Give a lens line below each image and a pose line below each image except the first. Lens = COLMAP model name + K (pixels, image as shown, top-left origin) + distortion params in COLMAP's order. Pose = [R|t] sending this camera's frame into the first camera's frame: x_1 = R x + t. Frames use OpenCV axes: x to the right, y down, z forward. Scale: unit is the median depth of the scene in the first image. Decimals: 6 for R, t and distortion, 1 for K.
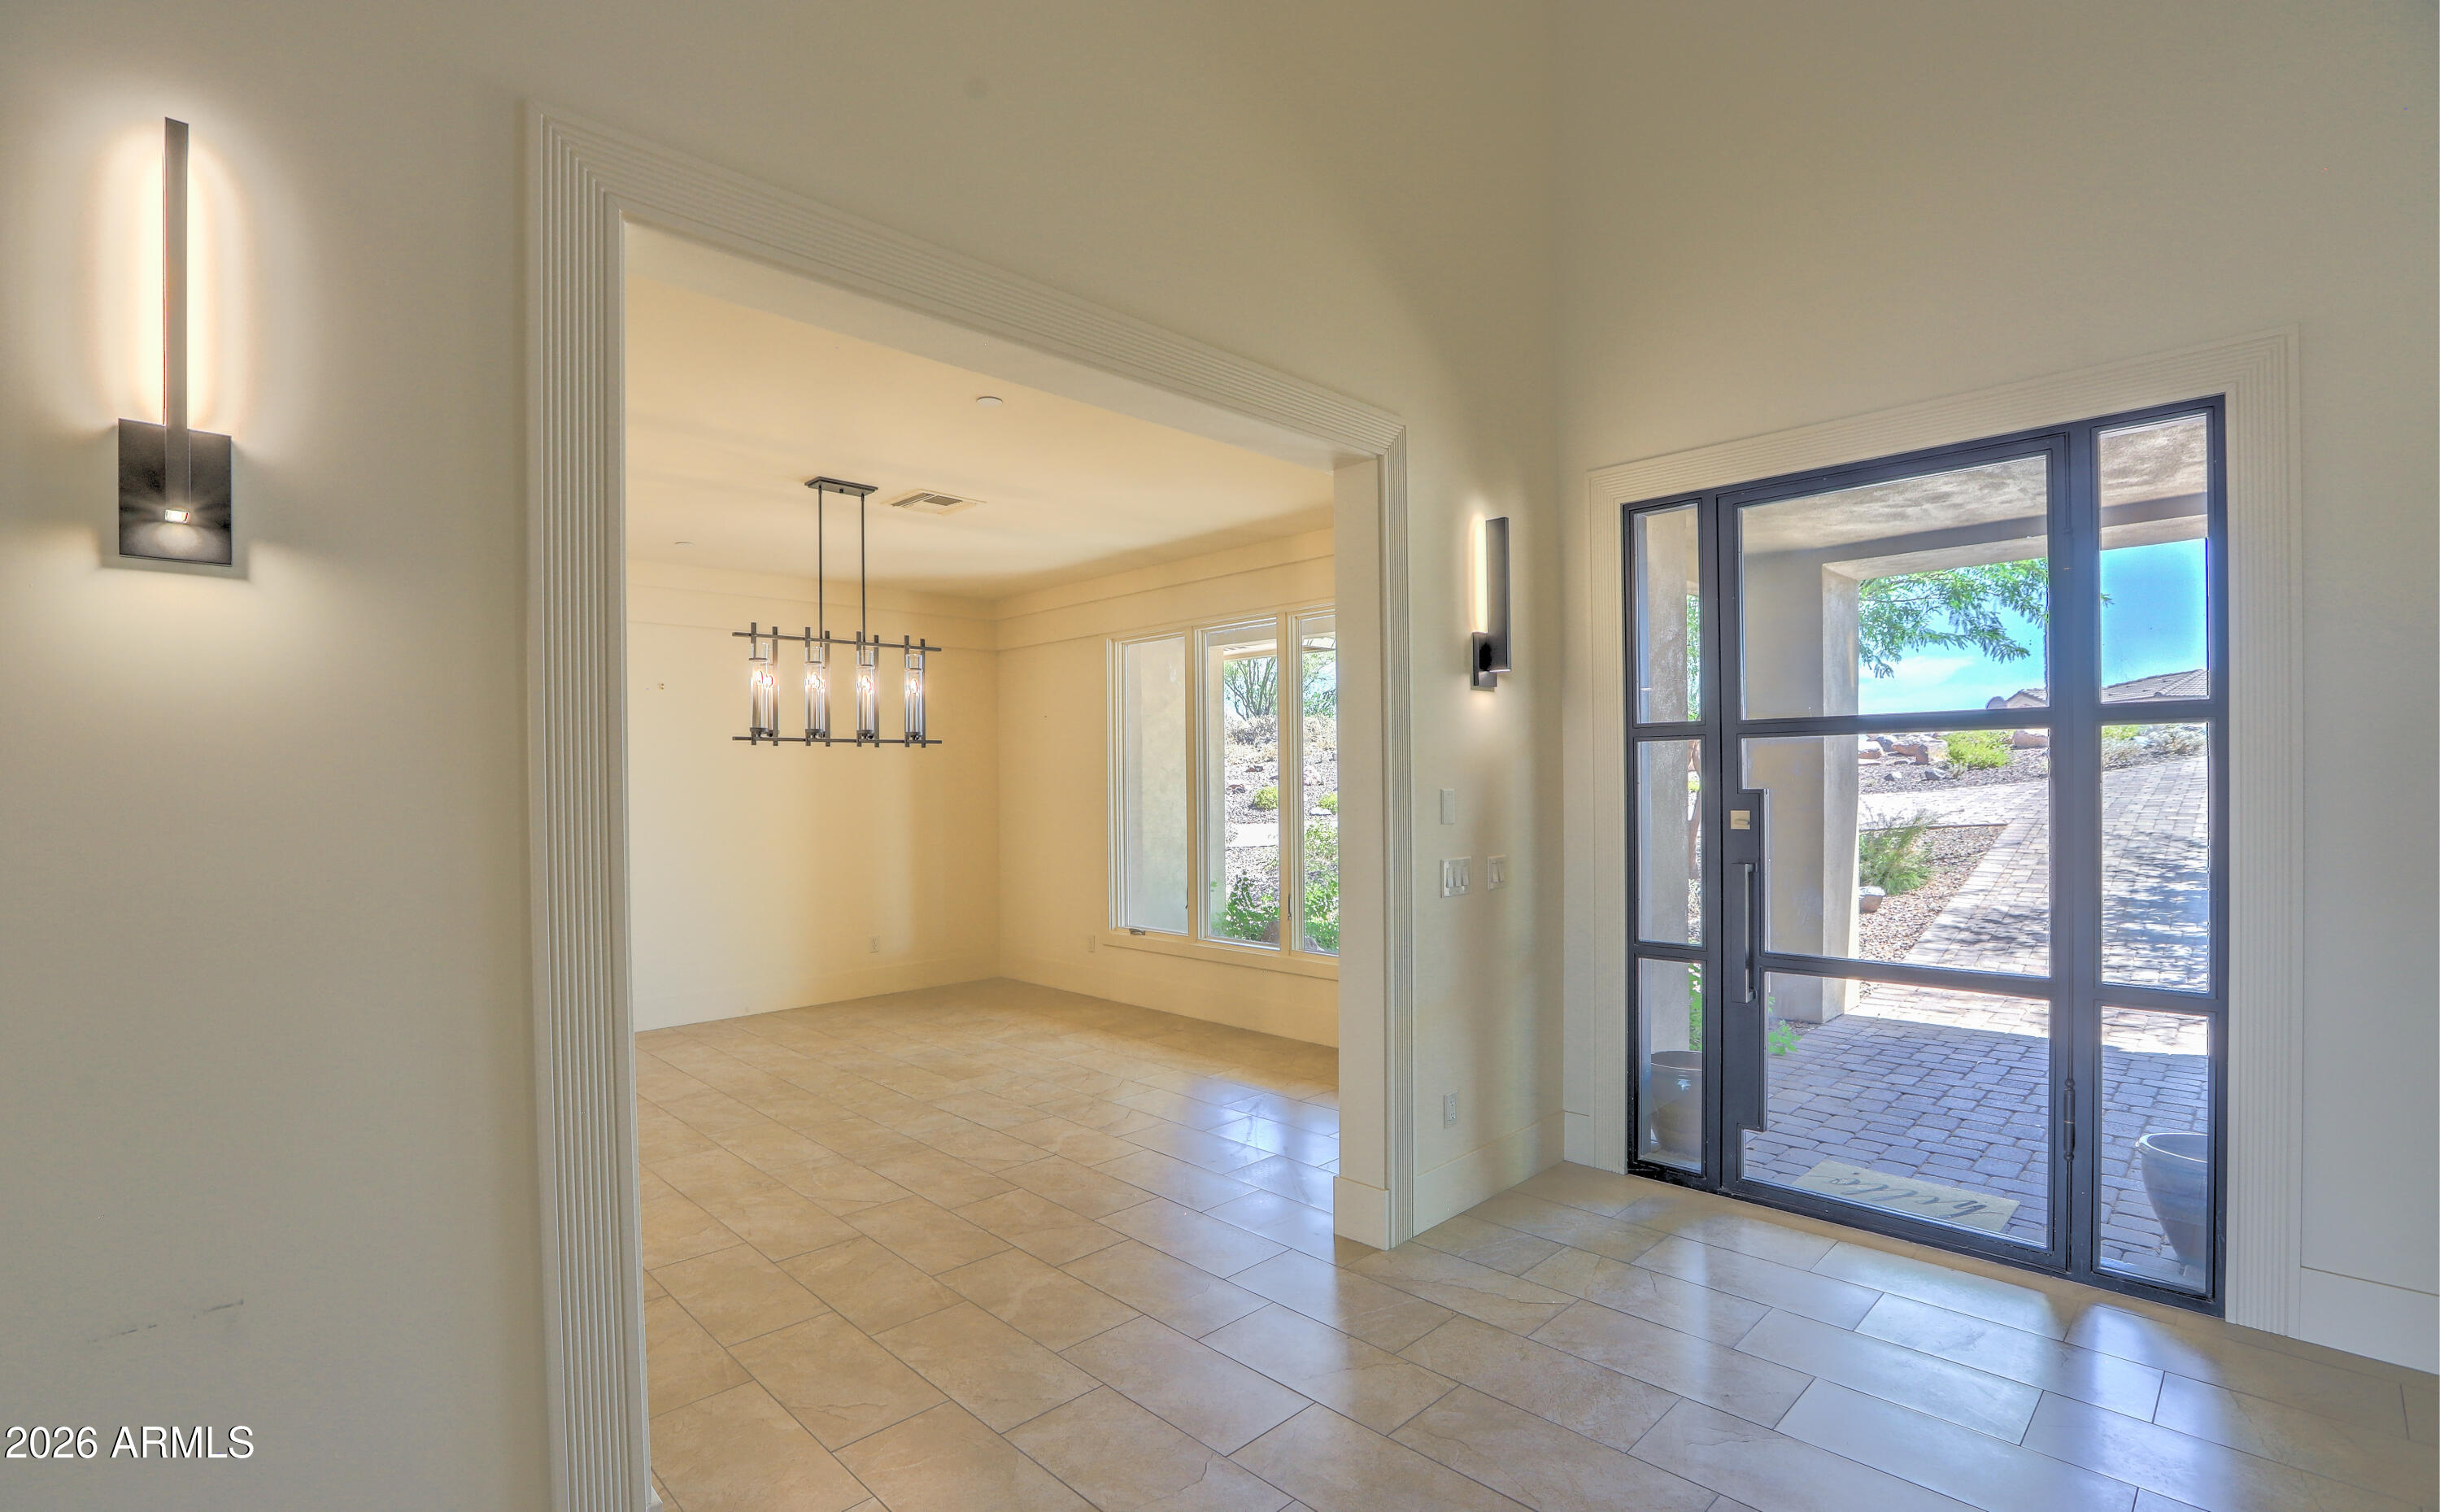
lens RADIAL K [[1169.4, 0, 1200.2], [0, 1169.4, 799.1], [0, 0, 1]] dist [-0.003132, -0.000207]
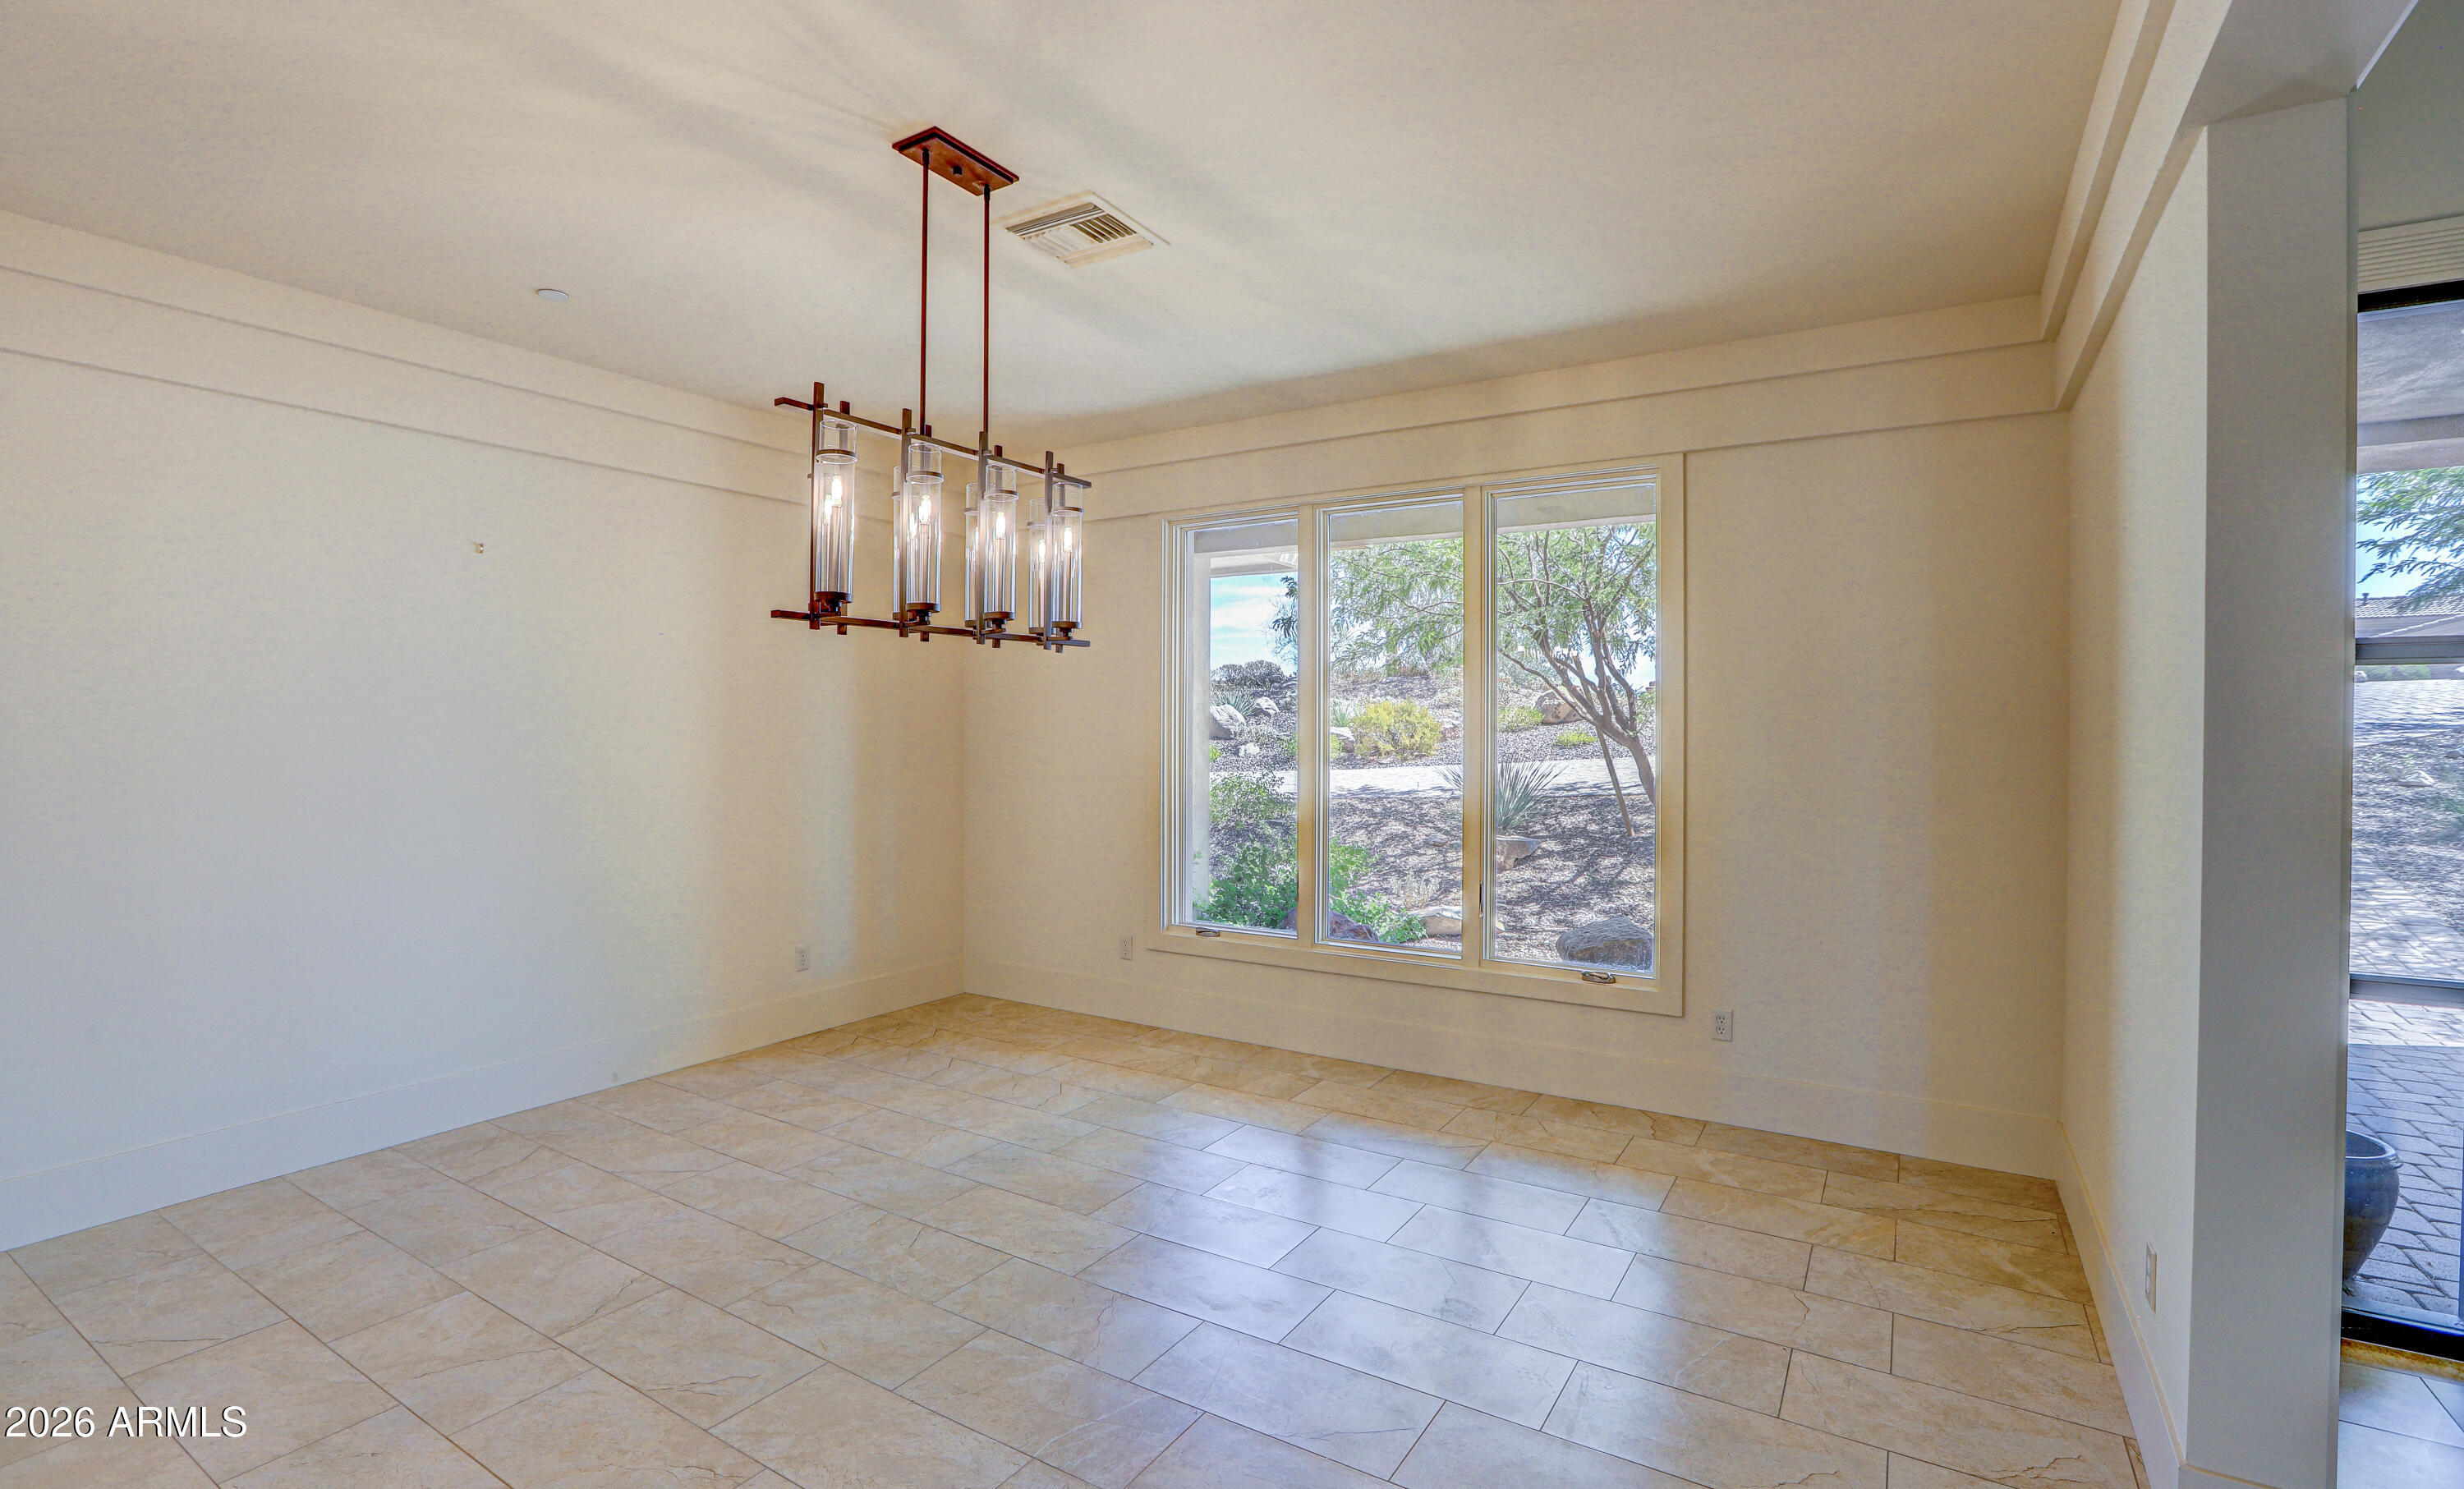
lens RADIAL K [[1189.1, 0, 1263.0], [0, 1189.1, 742.6], [0, 0, 1]] dist [-0.003674, -0.000059]
pose [[0.969732, 0.012262, 0.243863, -0.271288], [-0.010999, 0.999918, -0.006537, 0.003376], [-0.243923, 0.003657, 0.969788, 0.389901]]
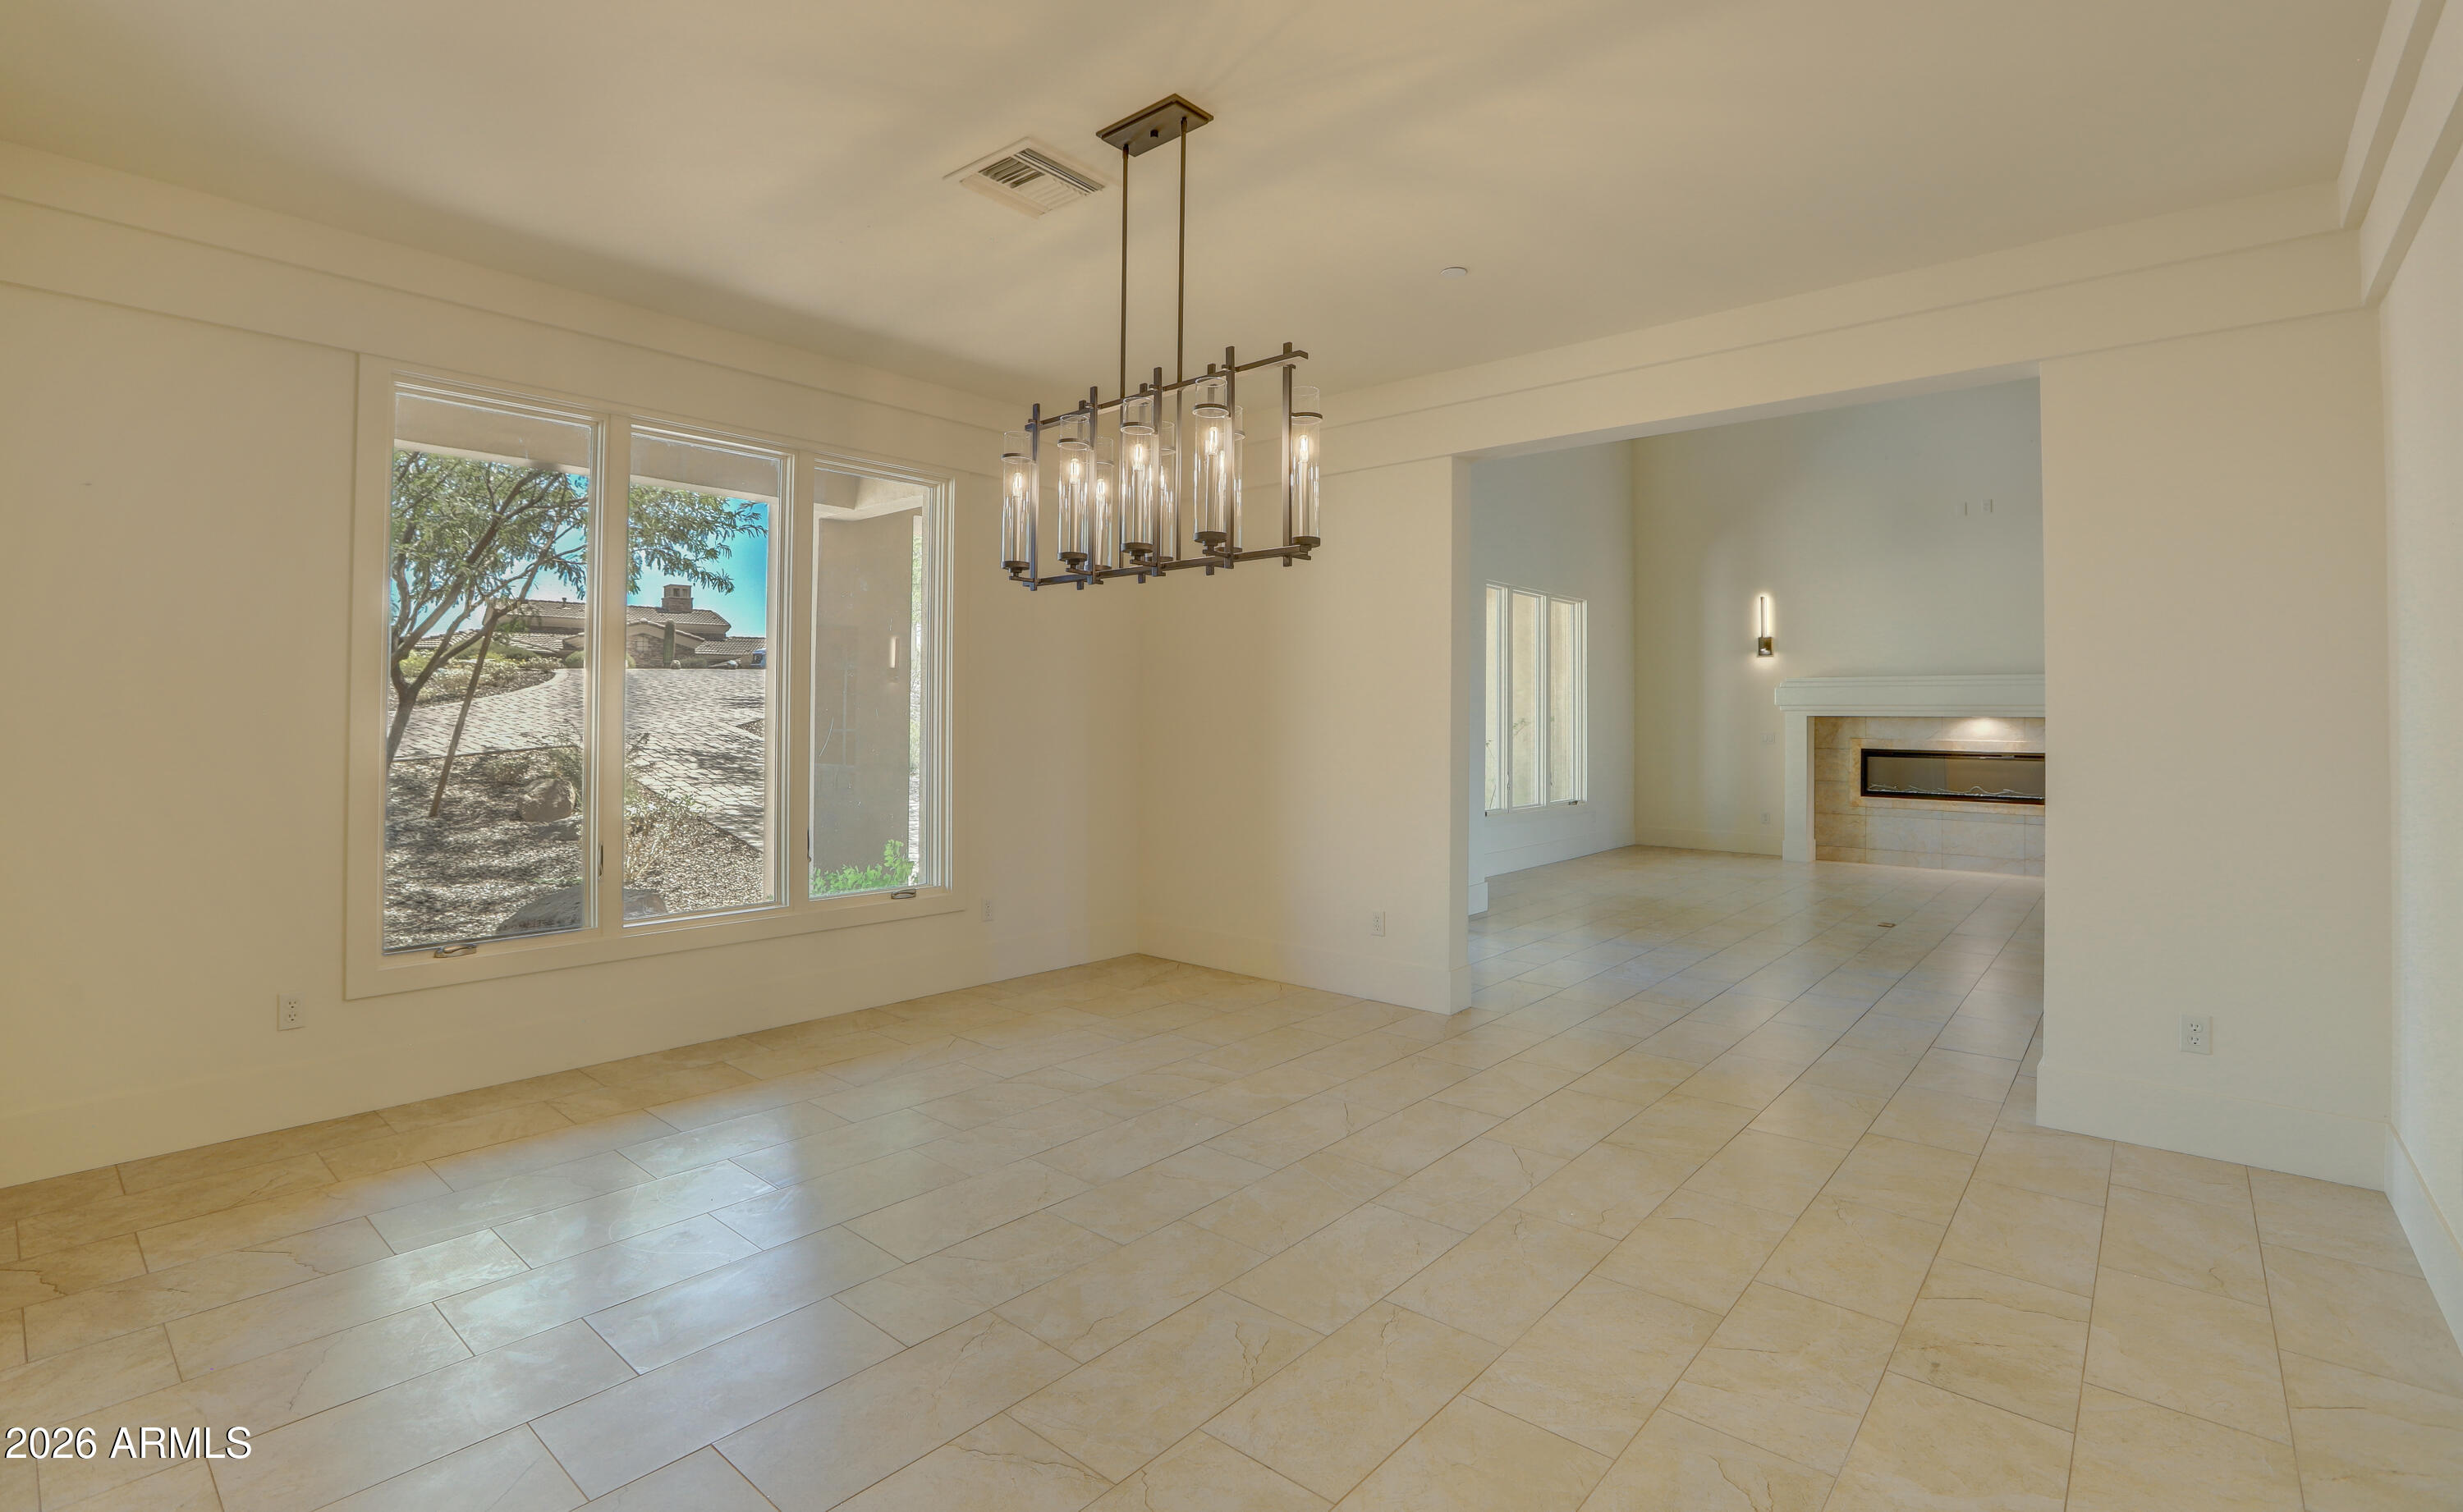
lens RADIAL K [[1150.1, 0, 1228.6], [0, 1150.1, 692.4], [0, 0, 1]] dist [-0.003526, -0.000717]
pose [[-0.136797, 0.028252, 0.990196, -0.774144], [0.006595, 0.999597, -0.027609, 0.020660], [-0.990577, 0.002754, -0.136929, 0.937044]]
